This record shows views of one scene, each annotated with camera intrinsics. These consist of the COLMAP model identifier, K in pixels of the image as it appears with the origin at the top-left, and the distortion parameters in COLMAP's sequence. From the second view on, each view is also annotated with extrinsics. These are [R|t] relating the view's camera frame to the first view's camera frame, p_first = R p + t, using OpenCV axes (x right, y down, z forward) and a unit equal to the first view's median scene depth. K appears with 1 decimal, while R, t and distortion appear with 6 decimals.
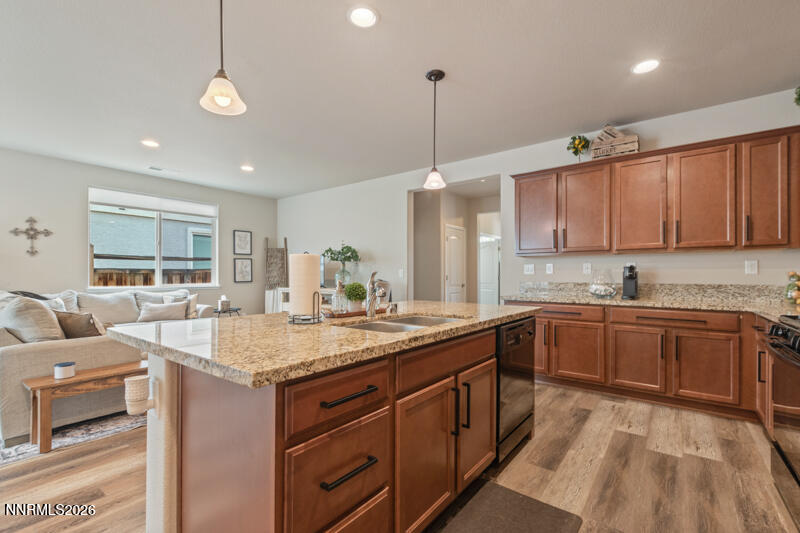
lens RADIAL K [[356.6, 0, 400.0], [0, 356.6, 266.5], [0, 0, 1]] dist [-0.000861, -0.000162]
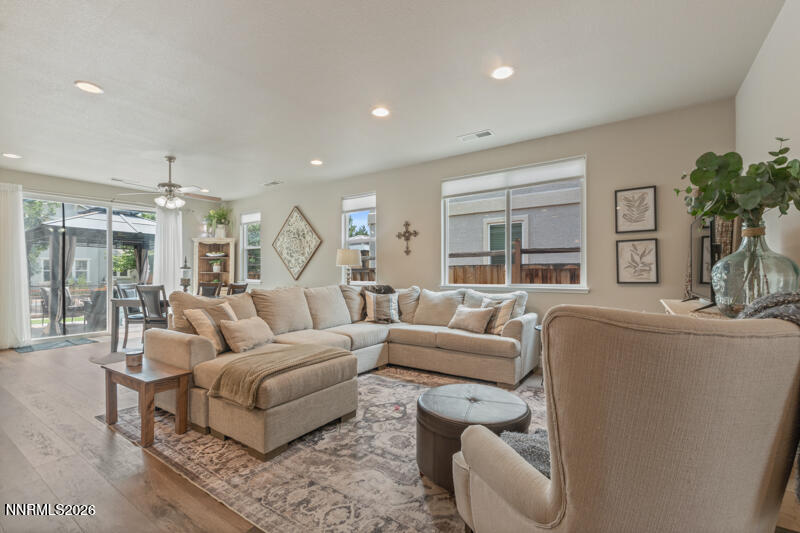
lens RADIAL K [[356.6, 0, 400.0], [0, 356.6, 266.5], [0, 0, 1]] dist [-0.000861, -0.000162]
pose [[0.041857, -0.016804, -0.998982, 0.076433], [0.026789, 0.999518, -0.015691, 0.016951], [0.998764, -0.026105, 0.042287, 0.636222]]
